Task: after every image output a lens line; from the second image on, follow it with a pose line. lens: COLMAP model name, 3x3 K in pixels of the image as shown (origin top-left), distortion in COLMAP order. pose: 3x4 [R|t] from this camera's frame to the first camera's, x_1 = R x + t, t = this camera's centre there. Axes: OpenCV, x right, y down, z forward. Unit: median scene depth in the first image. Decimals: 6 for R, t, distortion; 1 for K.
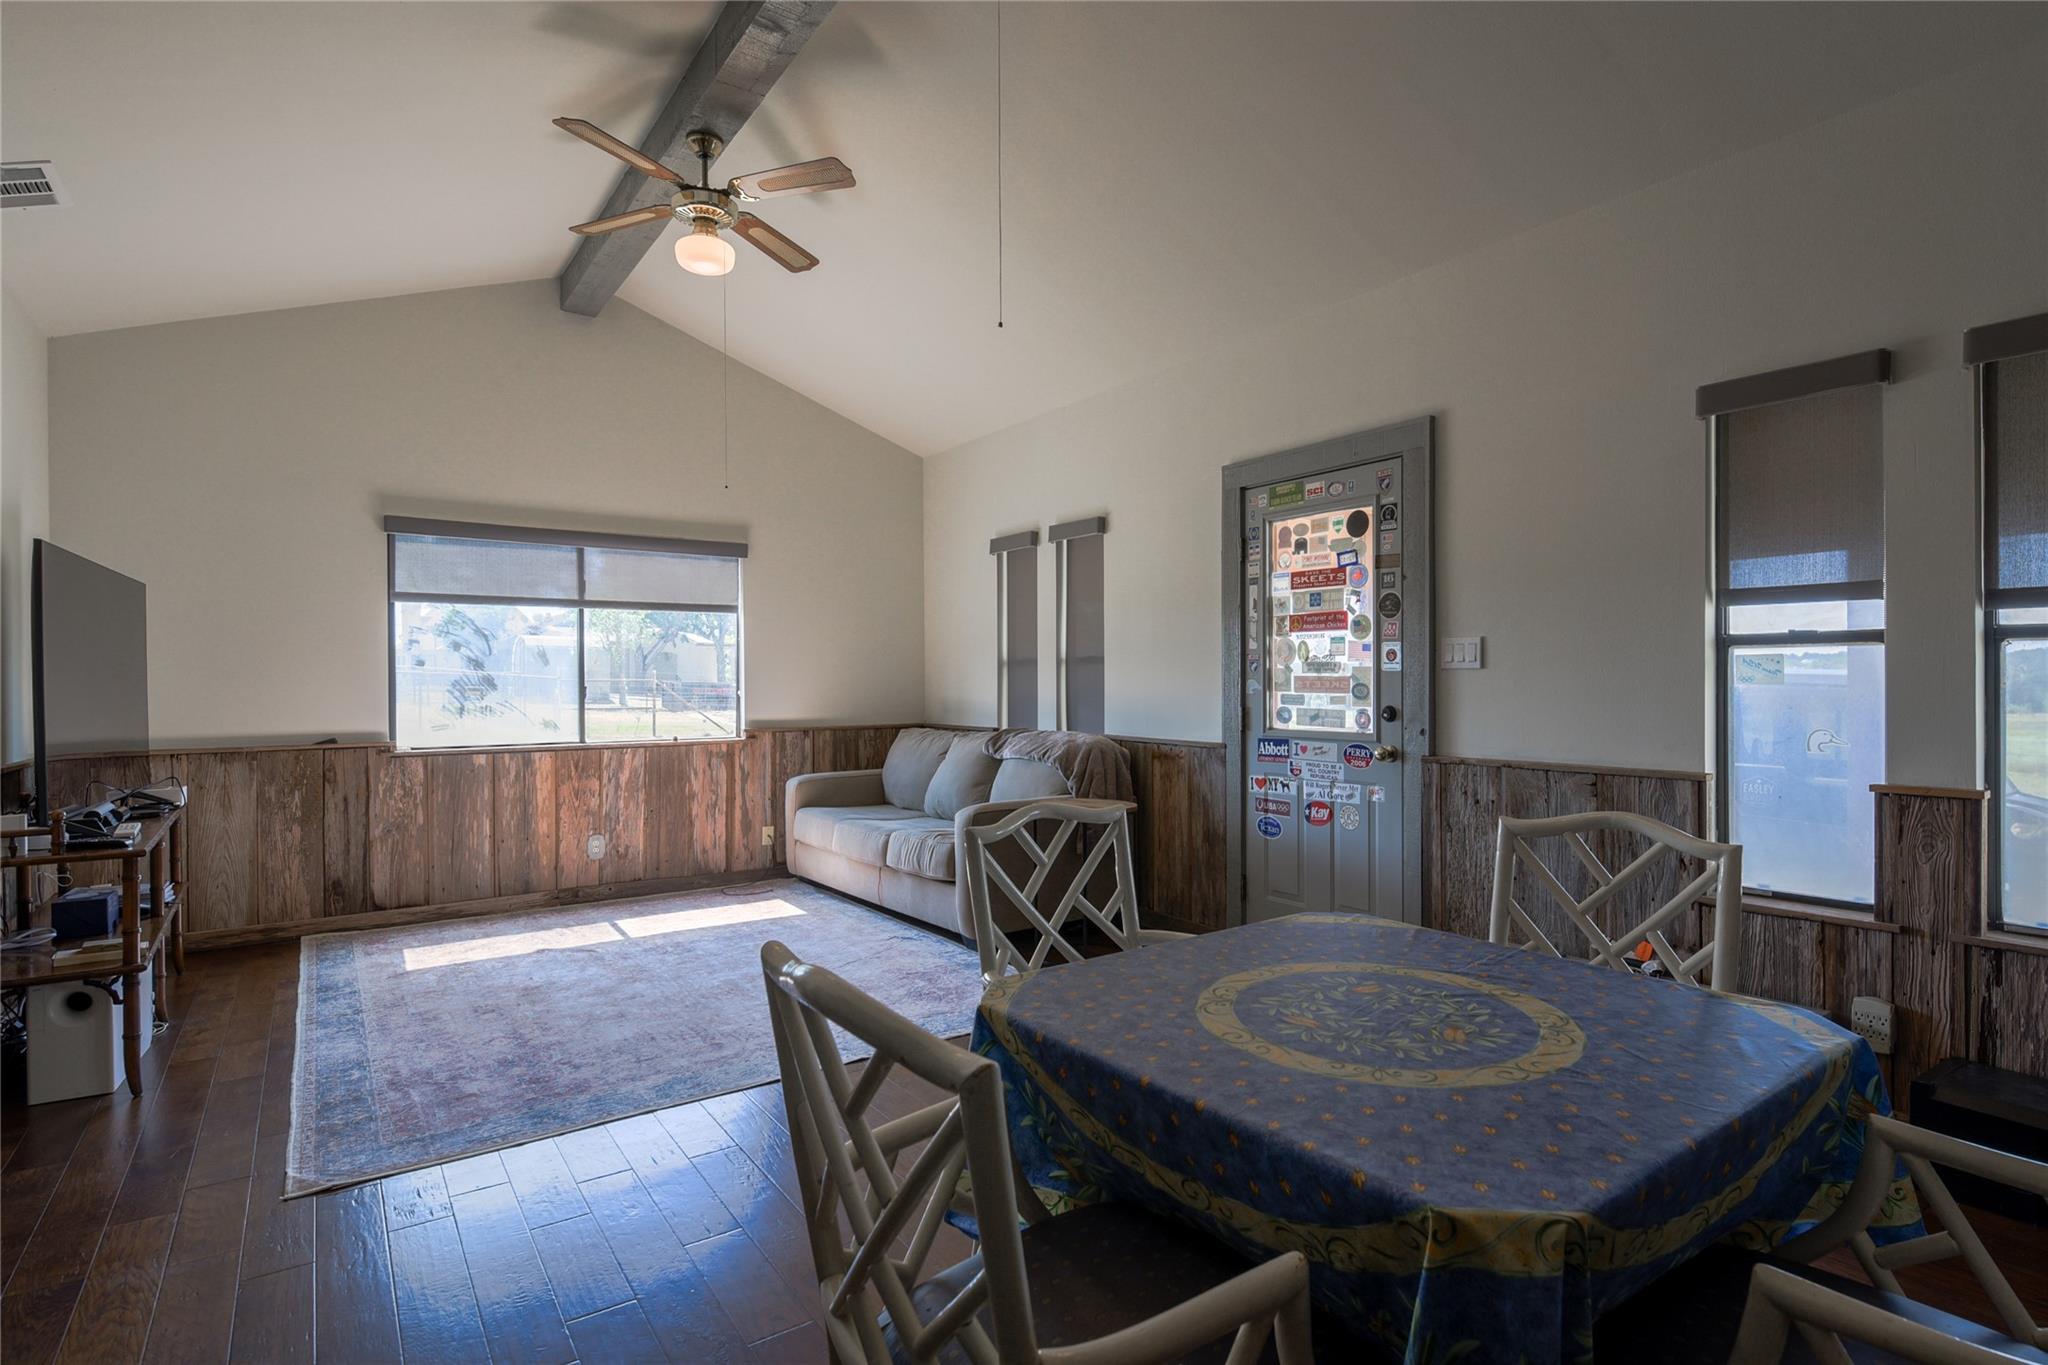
lens RADIAL K [[1030.1, 0, 1027.5], [0, 1030.1, 688.8], [0, 0, 1]] dist [-0.003669, -0.001017]
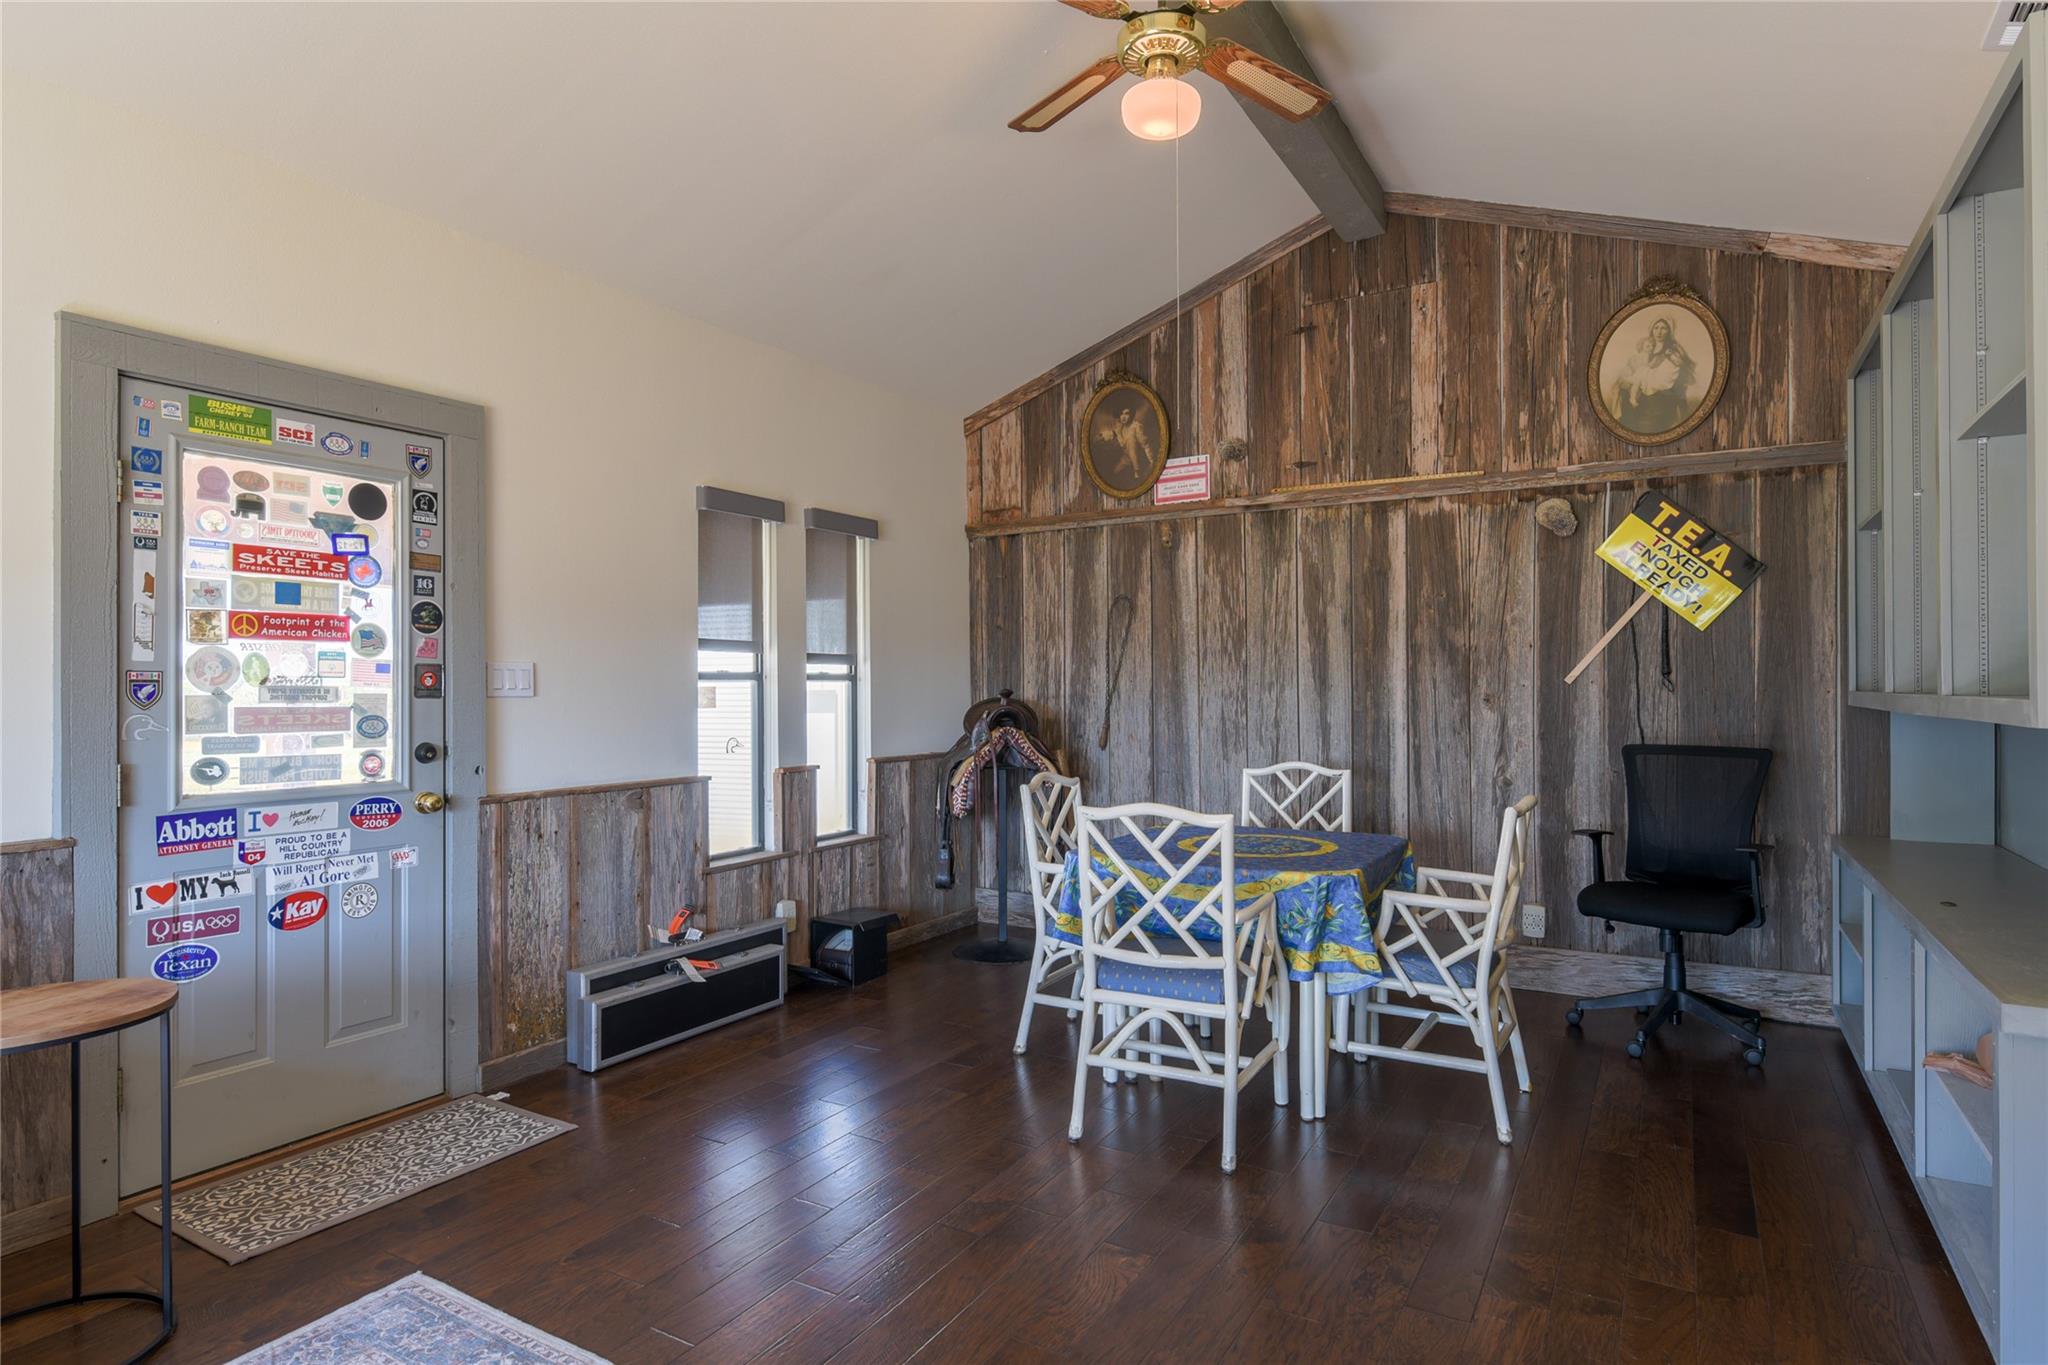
lens RADIAL K [[1112.2, 0, 1024.0], [0, 1112.2, 678.9], [0, 0, 1]] dist [-0.001410, -0.000783]
pose [[-0.422413, 0.011897, 0.906325, -0.297130], [0.014202, 0.999878, -0.006506, -0.009917], [-0.906292, 0.010124, -0.422530, 0.447191]]
